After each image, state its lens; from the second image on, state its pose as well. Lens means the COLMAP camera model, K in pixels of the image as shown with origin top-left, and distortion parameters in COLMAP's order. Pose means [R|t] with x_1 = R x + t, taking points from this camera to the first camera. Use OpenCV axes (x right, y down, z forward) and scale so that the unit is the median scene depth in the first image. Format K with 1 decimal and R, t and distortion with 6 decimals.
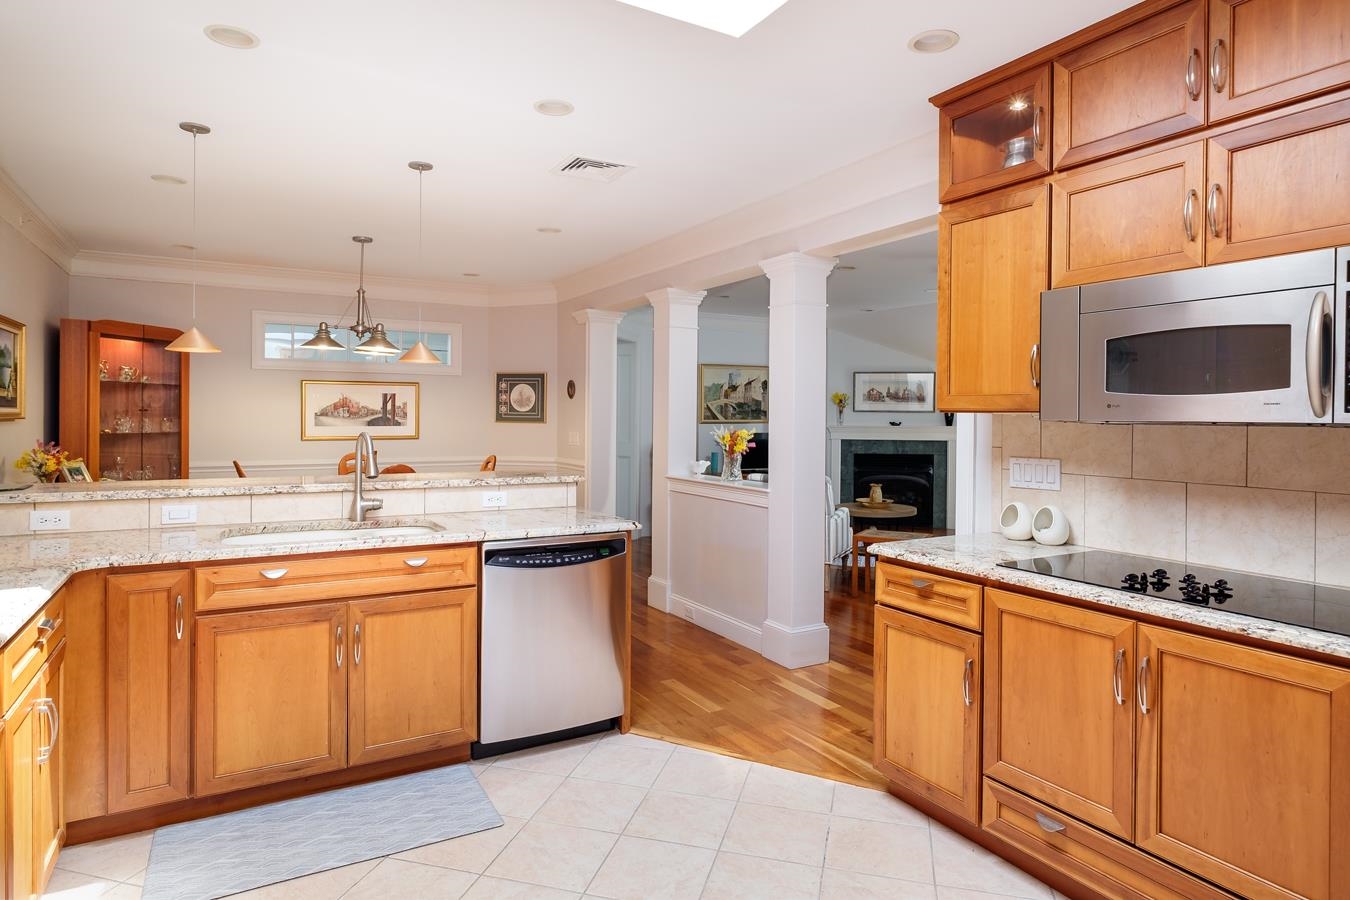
lens RADIAL K [[788.2, 0, 698.4], [0, 788.2, 424.7], [0, 0, 1]] dist [-0.003673, 0.000929]
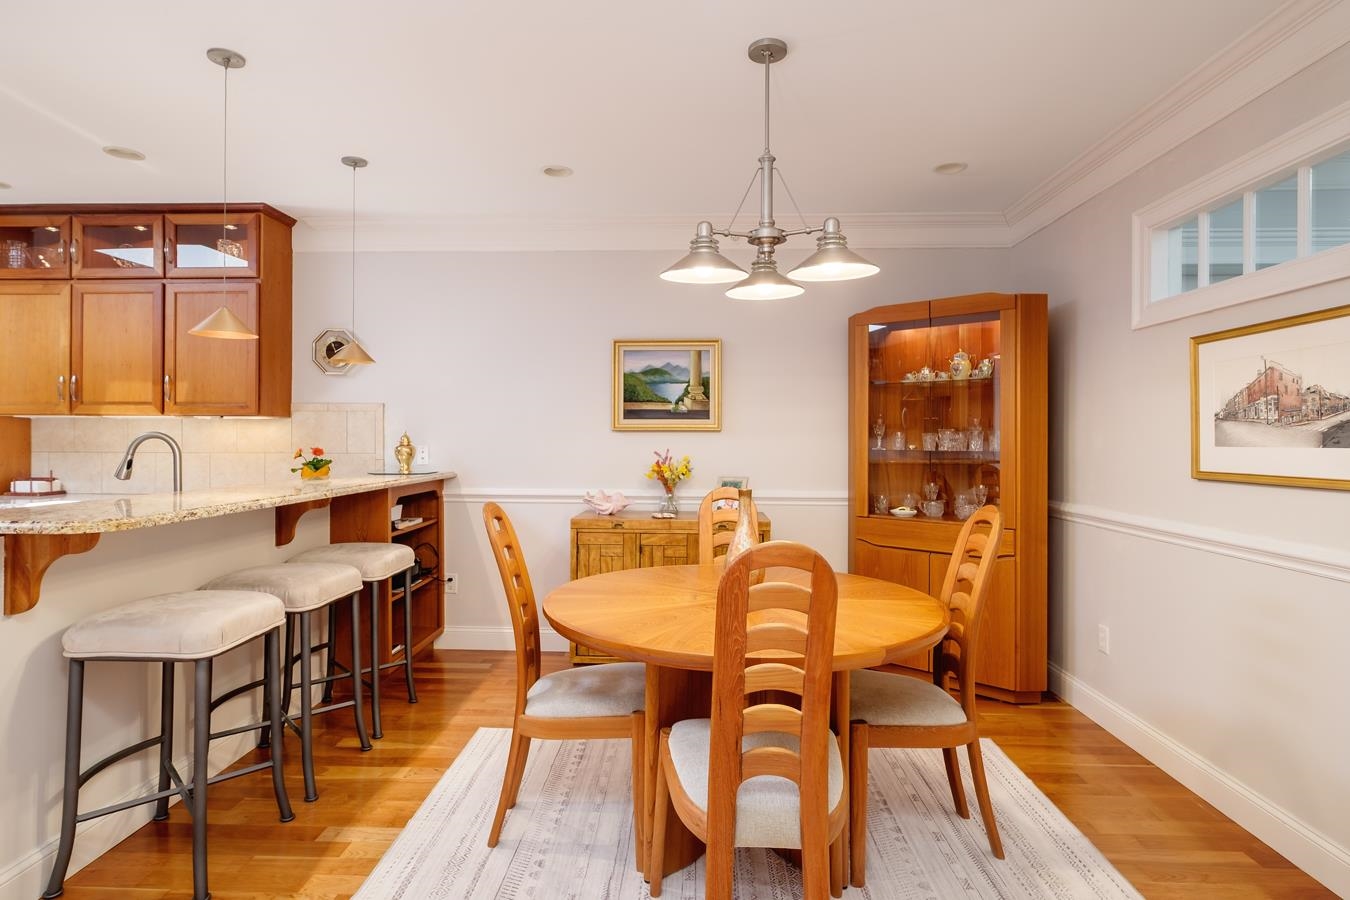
lens RADIAL K [[715.6, 0, 678.6], [0, 715.6, 433.3], [0, 0, 1]] dist [0.017007, -0.006872]
pose [[-0.543379, -0.016014, -0.839335, -0.019868], [-0.017900, 0.999812, -0.007487, 0.001998], [0.839296, 0.010956, -0.543564, 0.681778]]
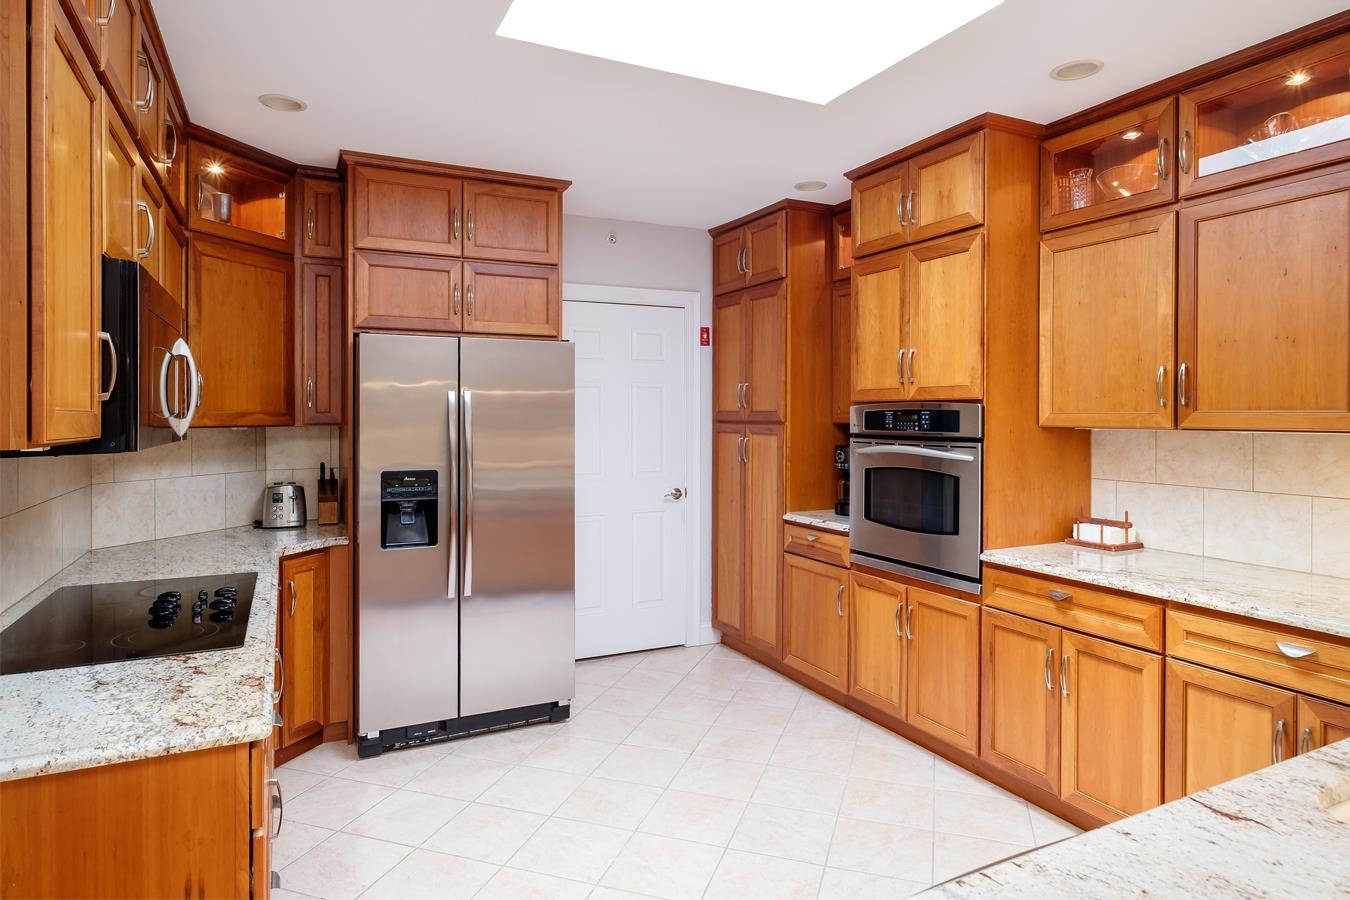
lens RADIAL K [[788.2, 0, 656.2], [0, 788.2, 421.2], [0, 0, 1]] dist [-0.003673, 0.000929]
pose [[-0.995565, -0.010487, 0.093494, -0.025643], [-0.008738, 0.999780, 0.019093, -0.012205], [-0.093673, 0.018192, -0.995437, 0.443149]]
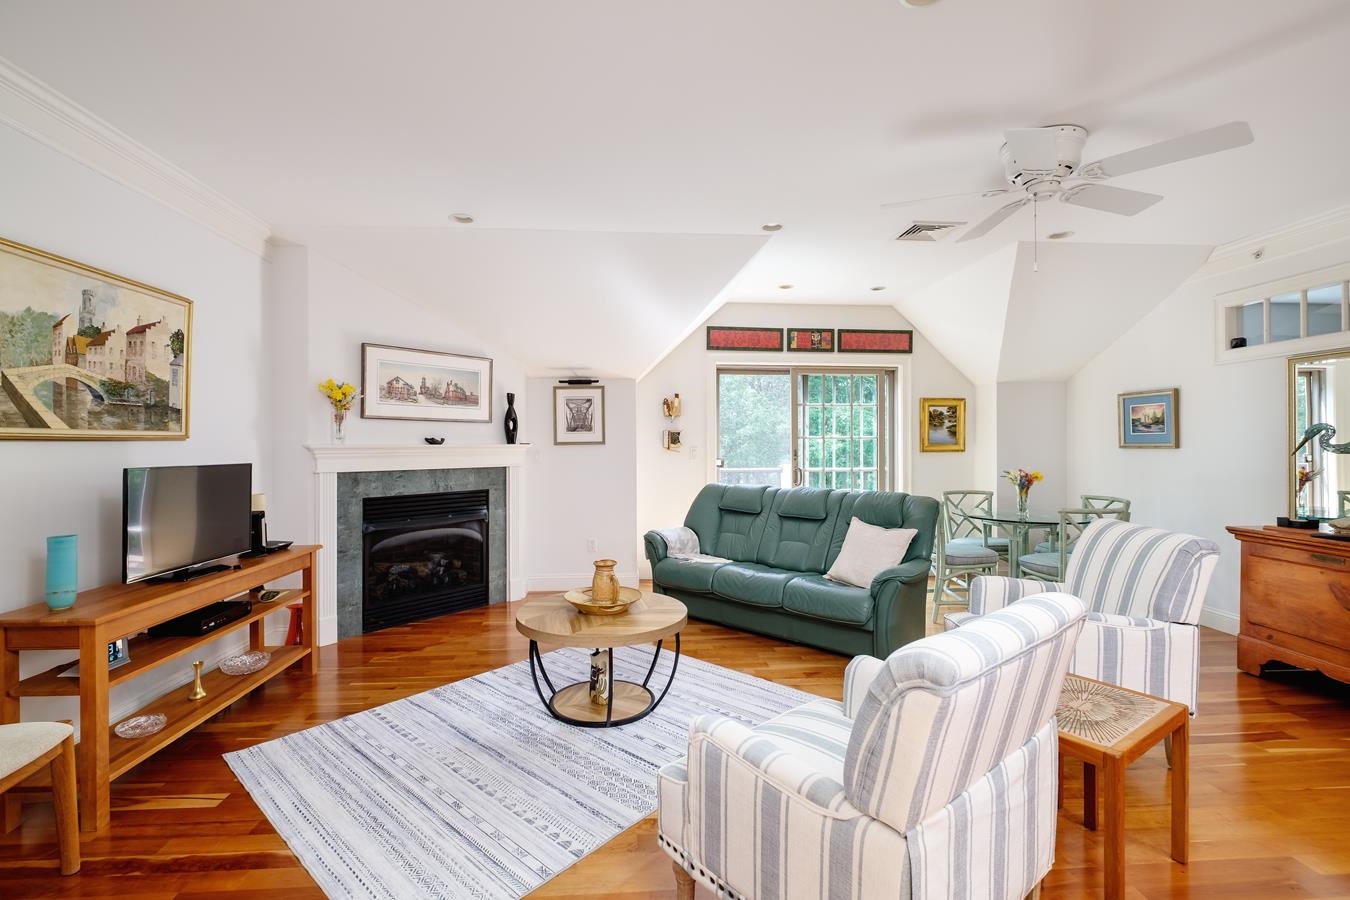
lens RADIAL K [[614.8, 0, 655.6], [0, 614.8, 445.6], [0, 0, 1]] dist [-0.000625, -0.002034]
pose [[0.483741, -0.009079, 0.875164, -0.070765], [0.014890, 0.999887, 0.002142, 0.003866], [-0.875084, 0.011995, 0.483822, 0.663178]]
